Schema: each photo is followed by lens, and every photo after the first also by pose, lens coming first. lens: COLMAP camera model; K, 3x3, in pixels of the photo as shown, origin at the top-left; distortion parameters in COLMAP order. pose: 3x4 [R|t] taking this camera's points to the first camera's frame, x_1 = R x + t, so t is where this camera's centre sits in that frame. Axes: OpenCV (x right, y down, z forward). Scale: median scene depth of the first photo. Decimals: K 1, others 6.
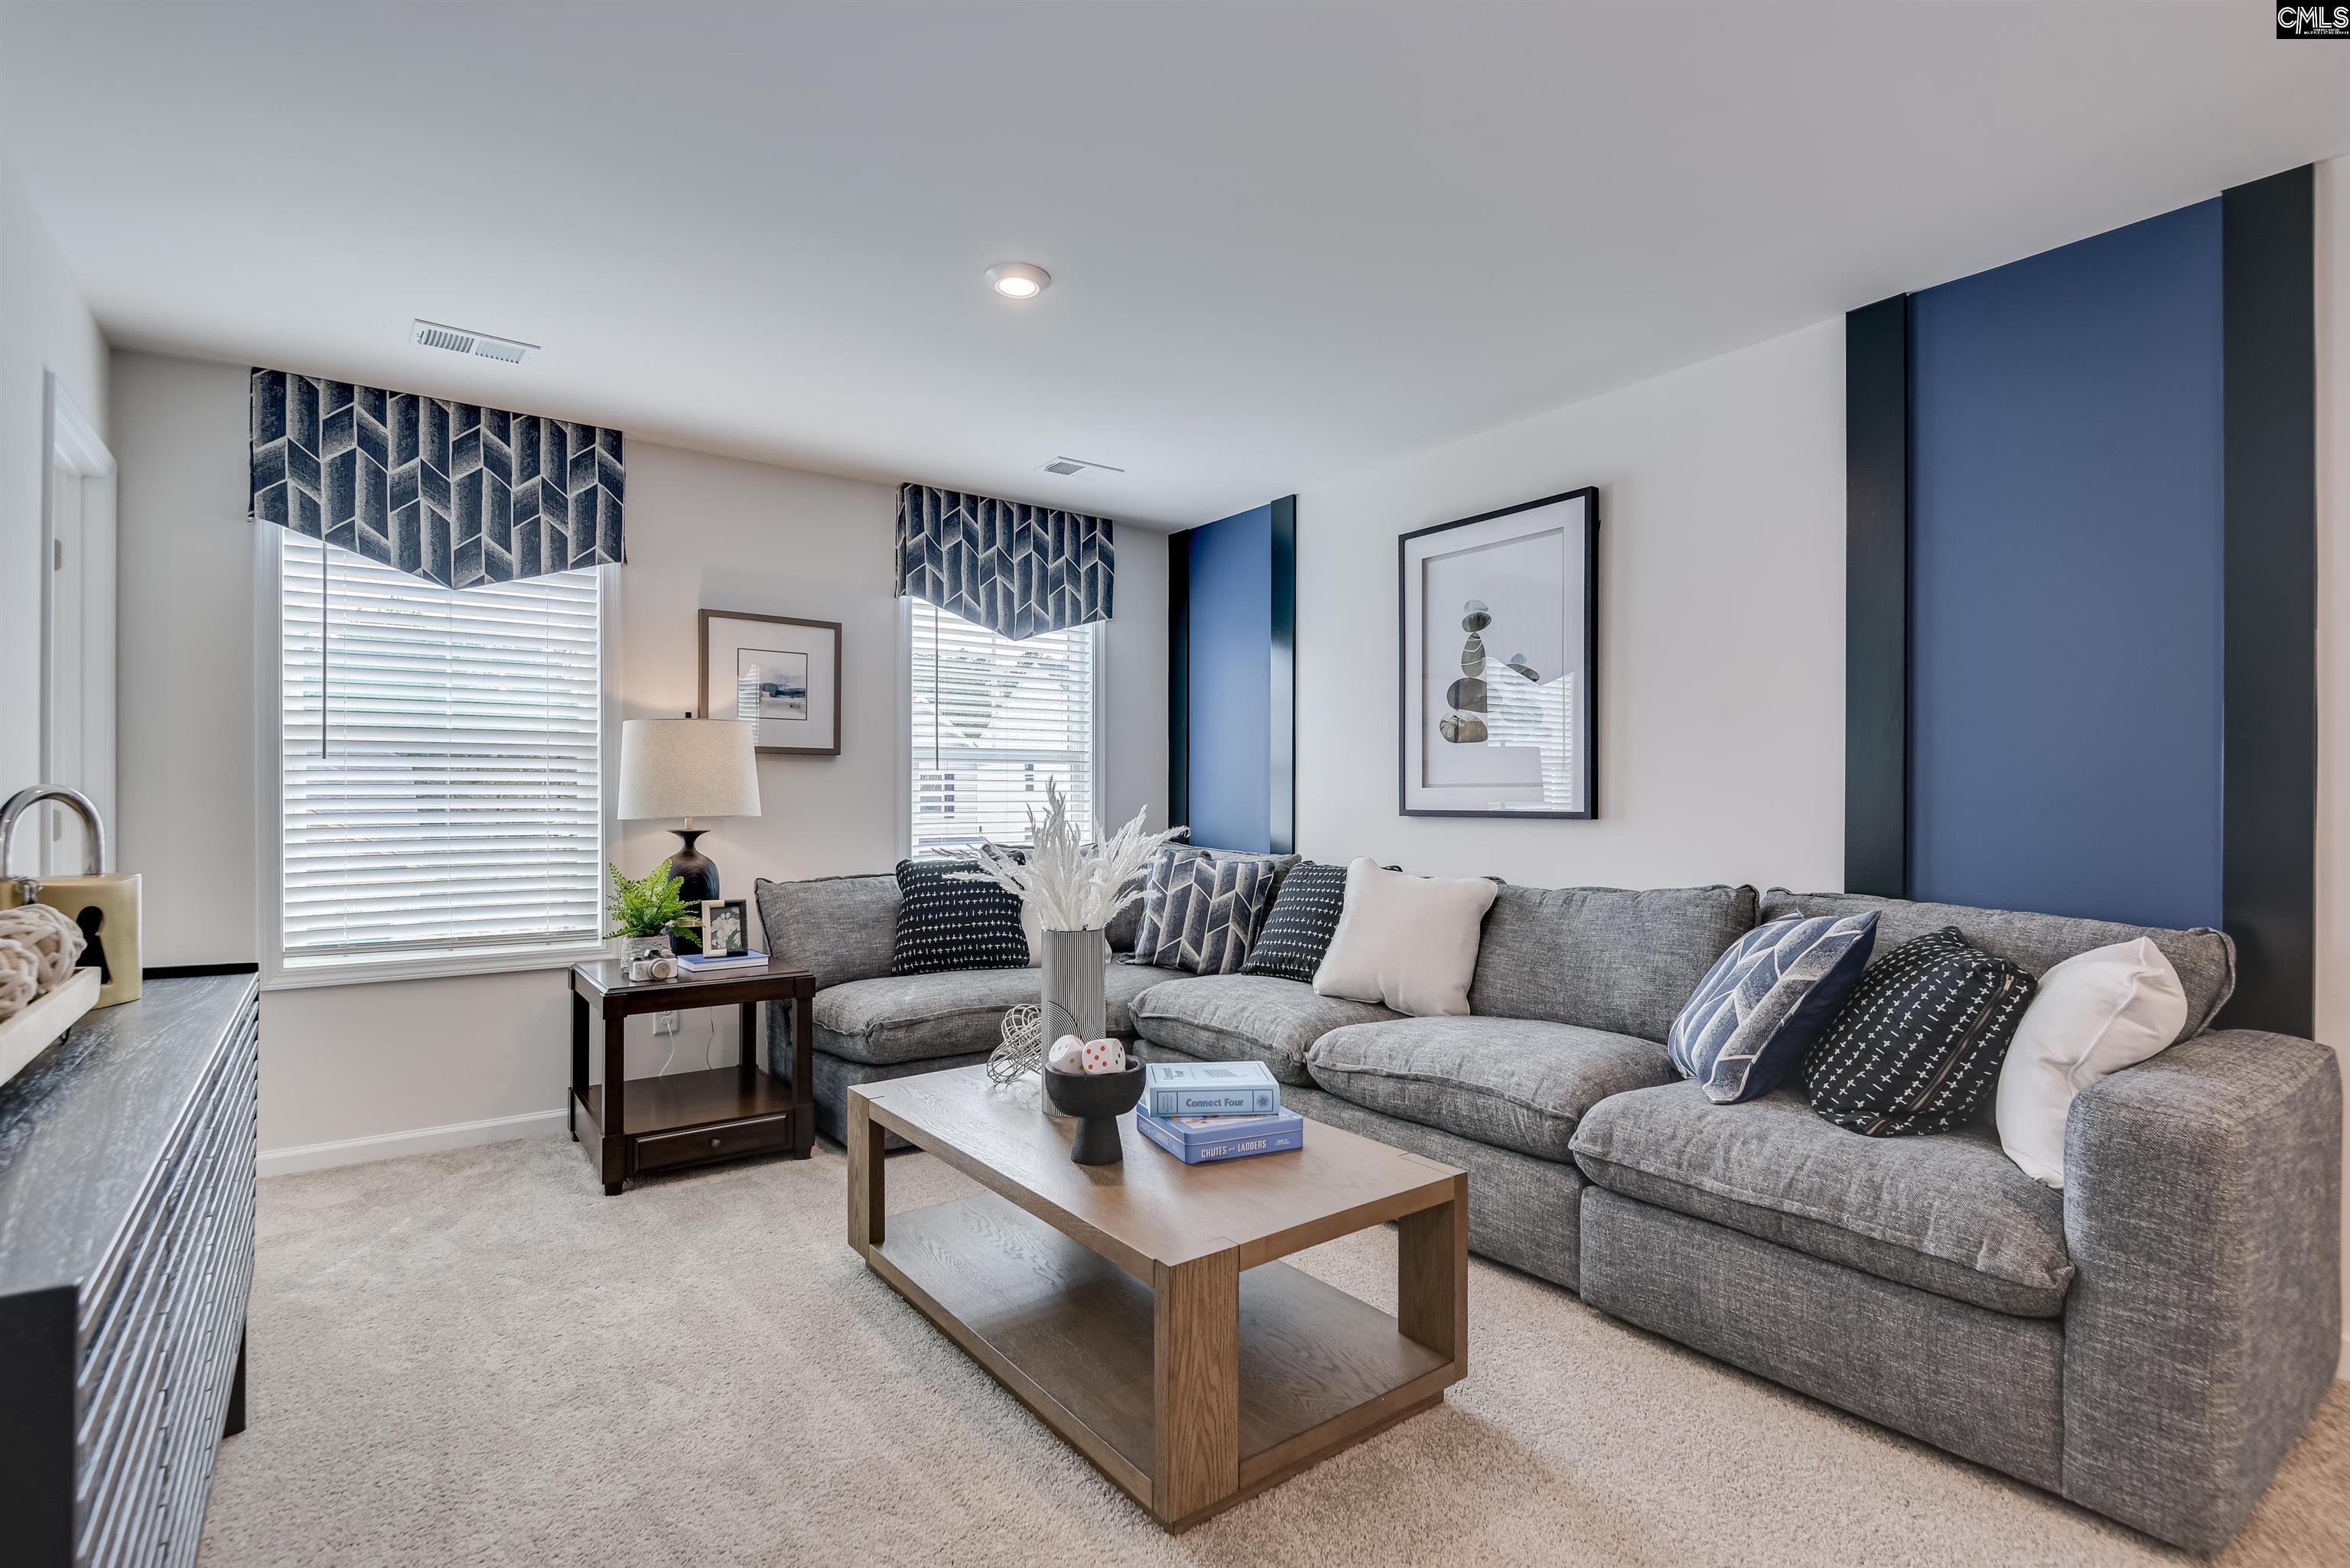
lens RADIAL K [[1166.6, 0, 1182.1], [0, 1166.6, 800.8], [0, 0, 1]] dist [-0.004454, -0.001331]
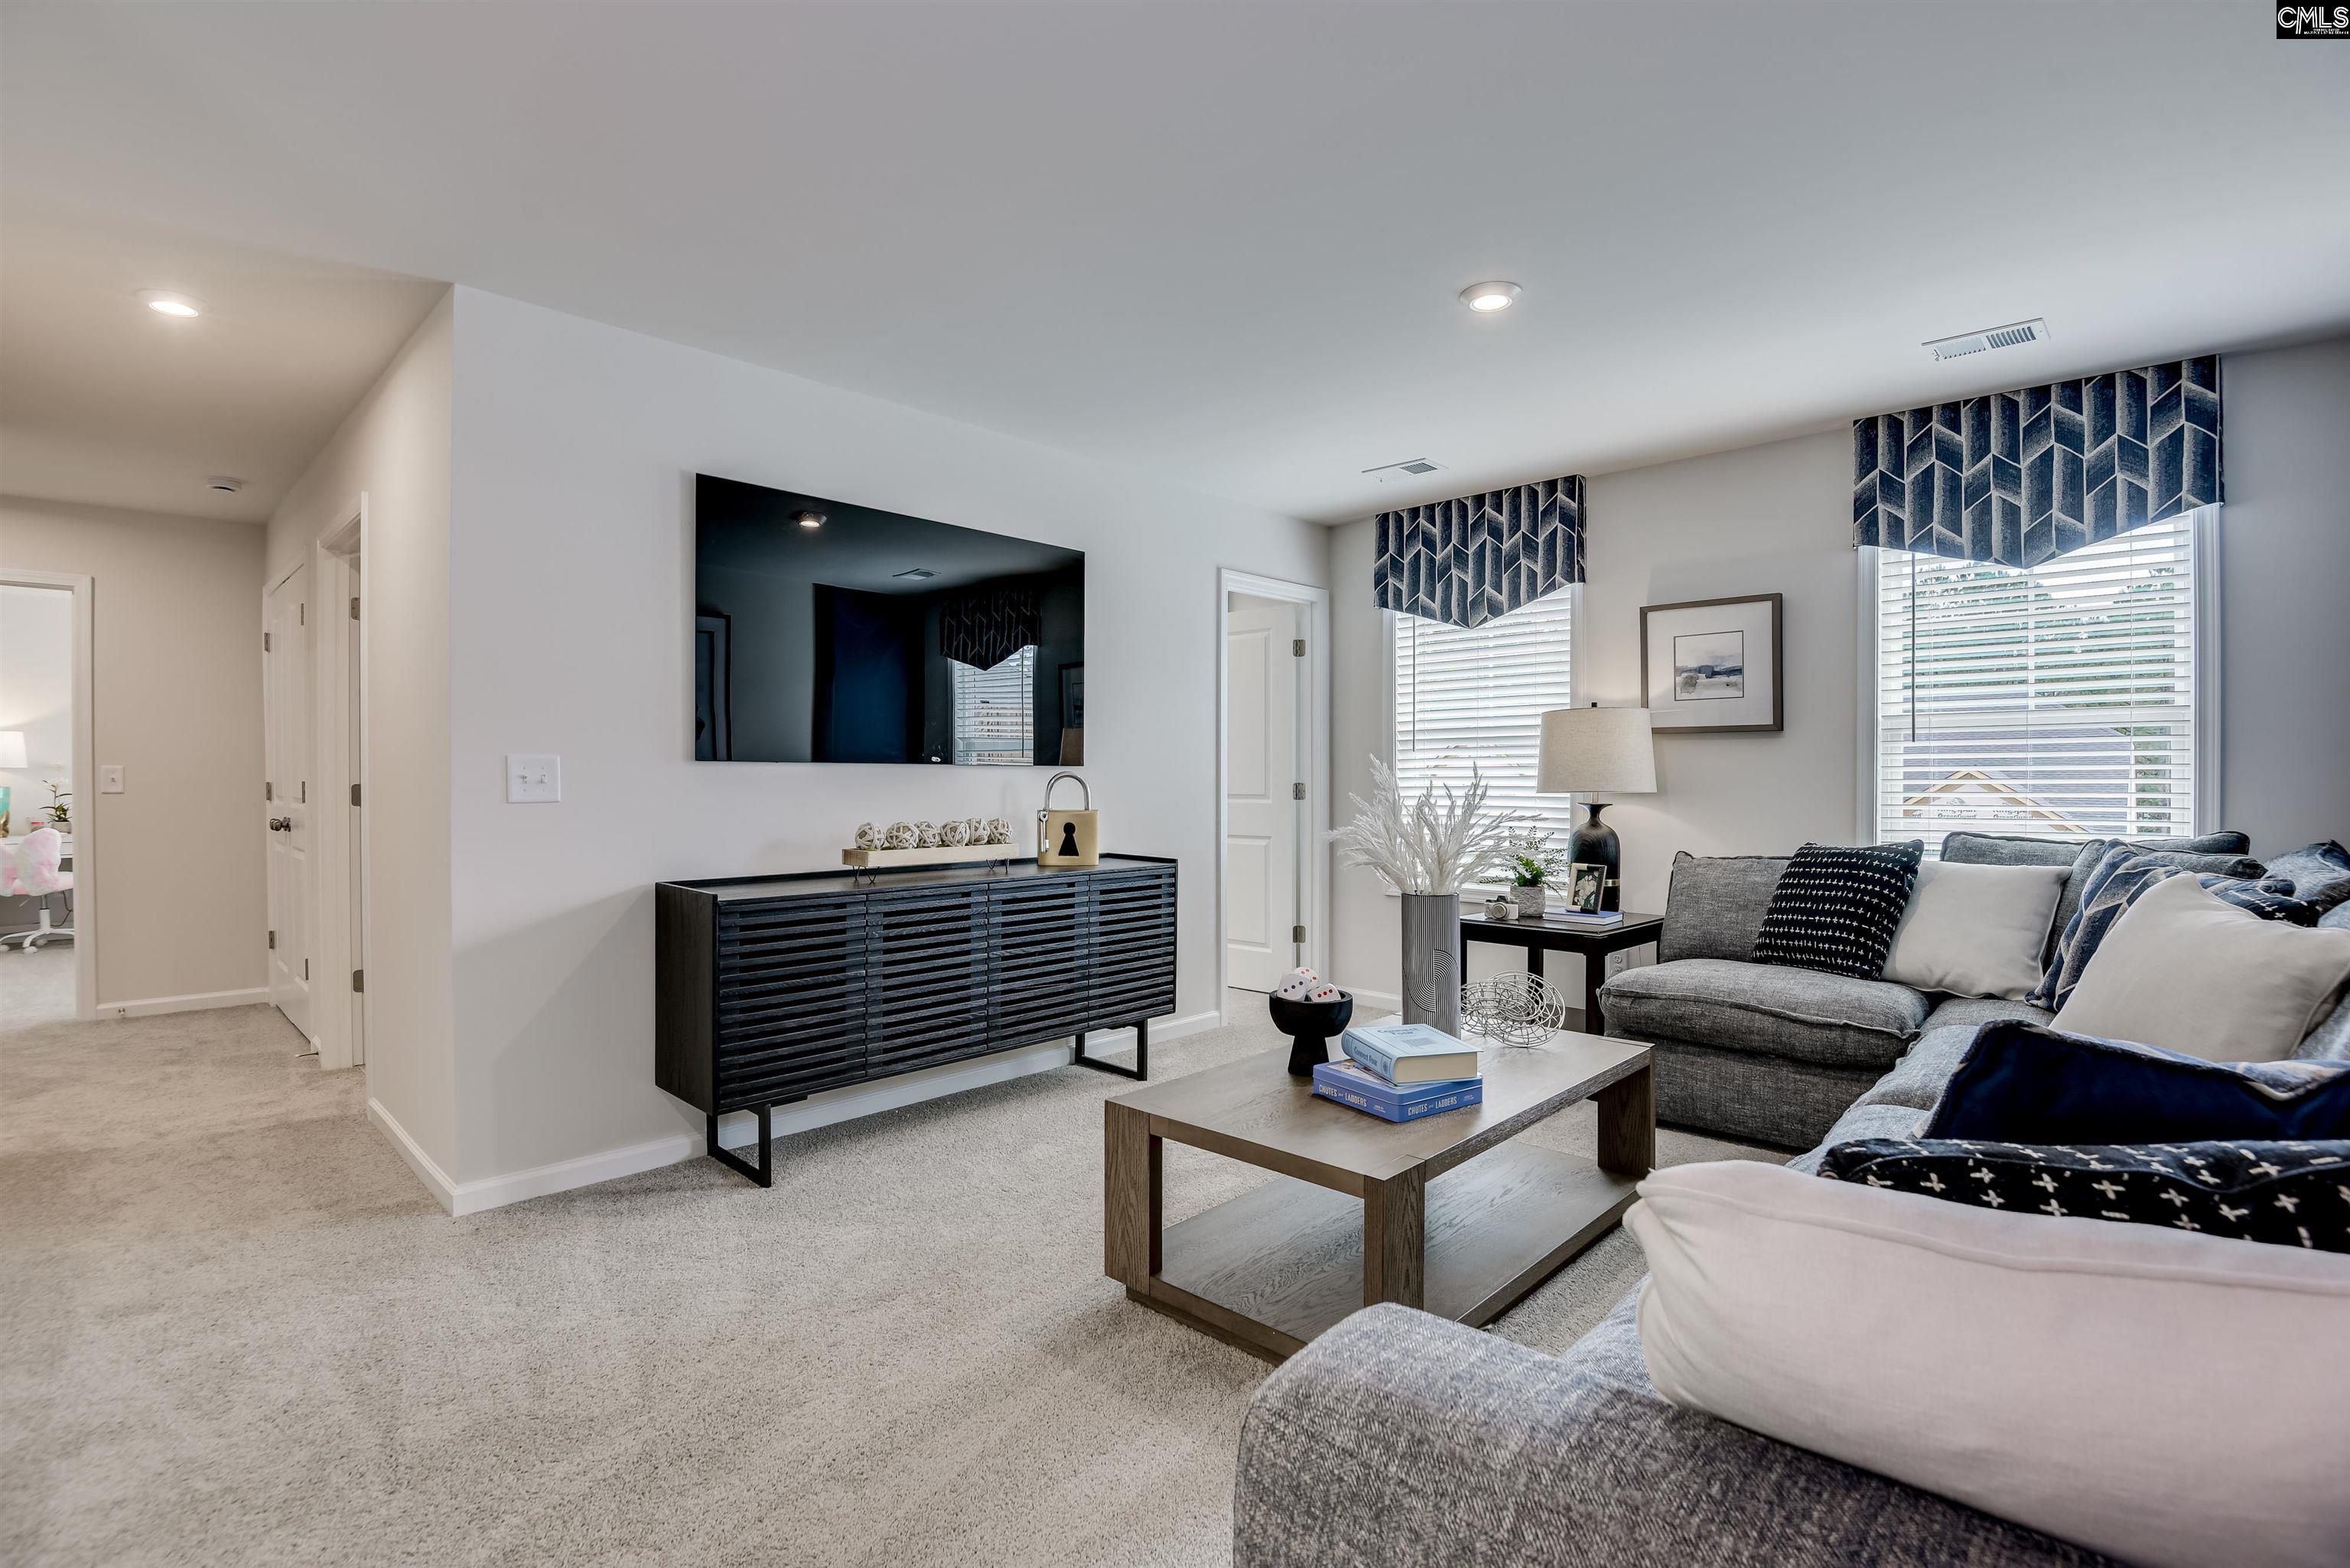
lens RADIAL K [[1035.5, 0, 1175.0], [0, 1035.5, 784.0], [0, 0, 1]] dist [-0.000673, -0.022232]
pose [[0.168993, 0.003571, -0.985611, 0.478102], [0.003399, 0.999985, 0.004206, -0.000172], [0.985611, -0.004061, 0.168979, 0.375539]]
